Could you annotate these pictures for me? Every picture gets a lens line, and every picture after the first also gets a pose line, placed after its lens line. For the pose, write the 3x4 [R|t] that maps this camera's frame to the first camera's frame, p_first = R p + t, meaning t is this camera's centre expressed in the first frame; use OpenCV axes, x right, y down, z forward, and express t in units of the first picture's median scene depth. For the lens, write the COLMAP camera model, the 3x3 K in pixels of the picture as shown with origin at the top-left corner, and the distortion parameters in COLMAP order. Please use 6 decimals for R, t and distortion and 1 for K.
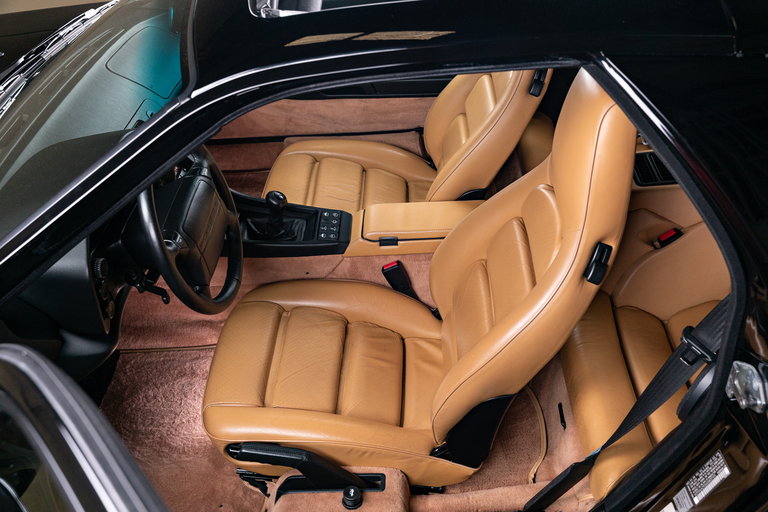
lens RADIAL K [[770.2, 0, 384.0], [0, 770.2, 256.0], [0, 0, 1]] dist [-0.005528, 0.004426]
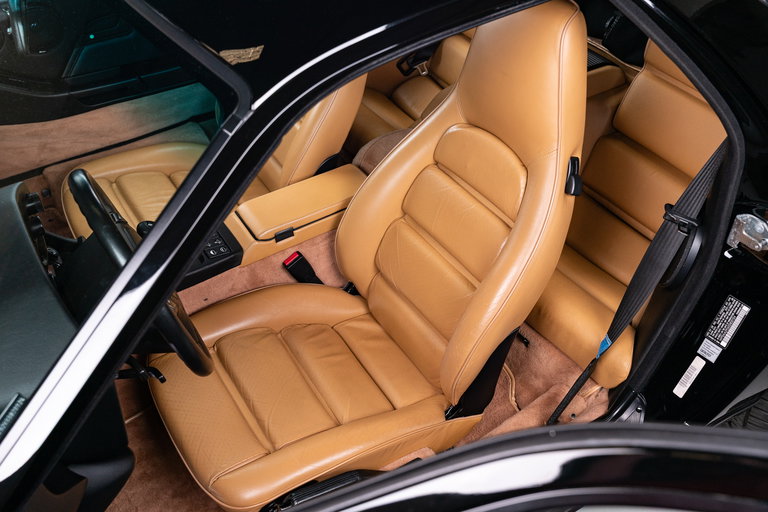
lens RADIAL K [[770.2, 0, 384.0], [0, 770.2, 256.0], [0, 0, 1]] dist [-0.005528, 0.004426]
pose [[0.829390, -0.331045, 0.450024, -0.315062], [0.312700, 0.942607, 0.117092, -0.064963], [-0.462958, 0.043607, 0.885307, 0.131907]]
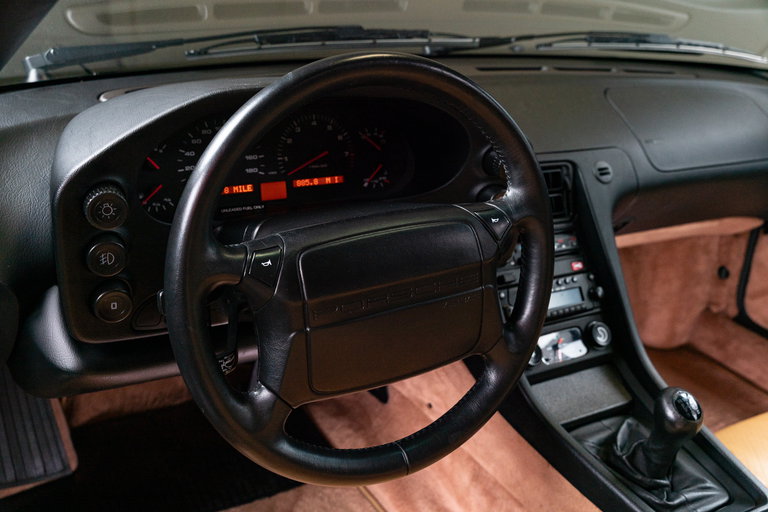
lens RADIAL K [[765.8, 0, 381.3], [0, 765.8, 257.2], [0, 0, 1]] dist [-0.004884, 0.008928]
pose [[0.519033, 0.431587, -0.737793, 0.060388], [-0.601783, 0.797493, 0.043158, -0.058675], [0.607011, 0.421590, 0.673646, 0.554599]]
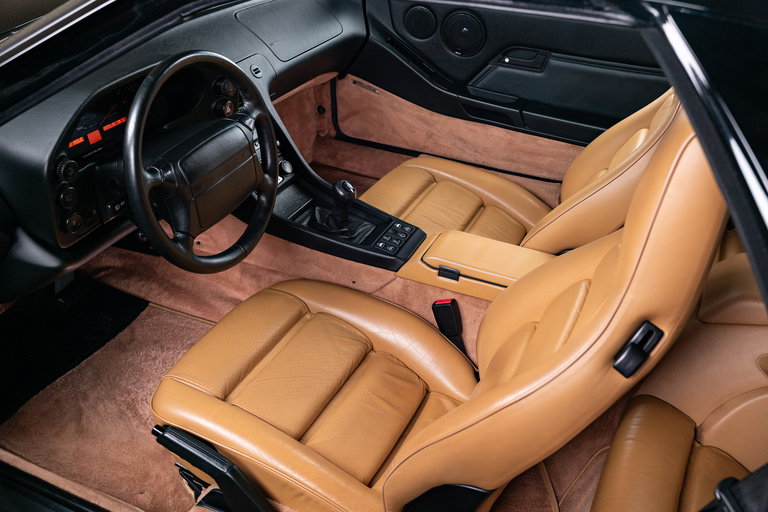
lens RADIAL K [[765.8, 0, 381.3], [0, 765.8, 257.2], [0, 0, 1]] dist [-0.004884, 0.008928]
pose [[0.914557, 0.291033, -0.280865, 0.165844], [-0.315166, 0.948020, -0.043909, 0.024088], [0.253487, 0.128676, 0.958742, 0.182473]]
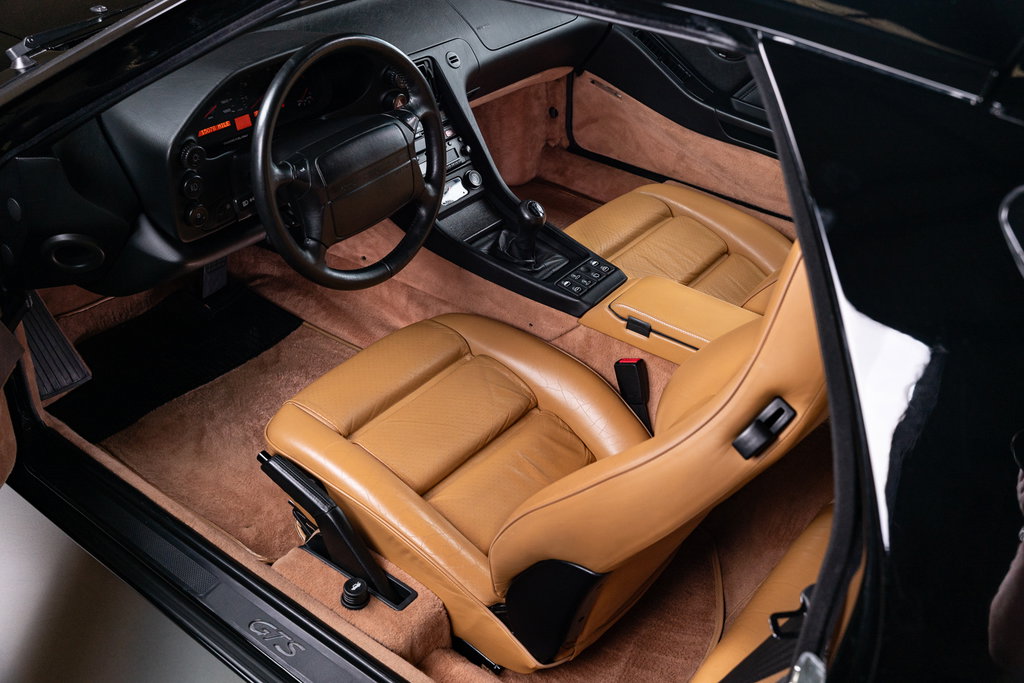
lens RADIAL K [[1021.8, 0, 512.0], [0, 1021.8, 341.5], [0, 0, 1]] dist [-0.001541, 0.017569]
pose [[0.810355, 0.408574, -0.419991, 0.298580], [-0.428061, 0.902264, 0.051811, -0.005832], [0.400111, 0.137796, 0.906048, 0.135348]]
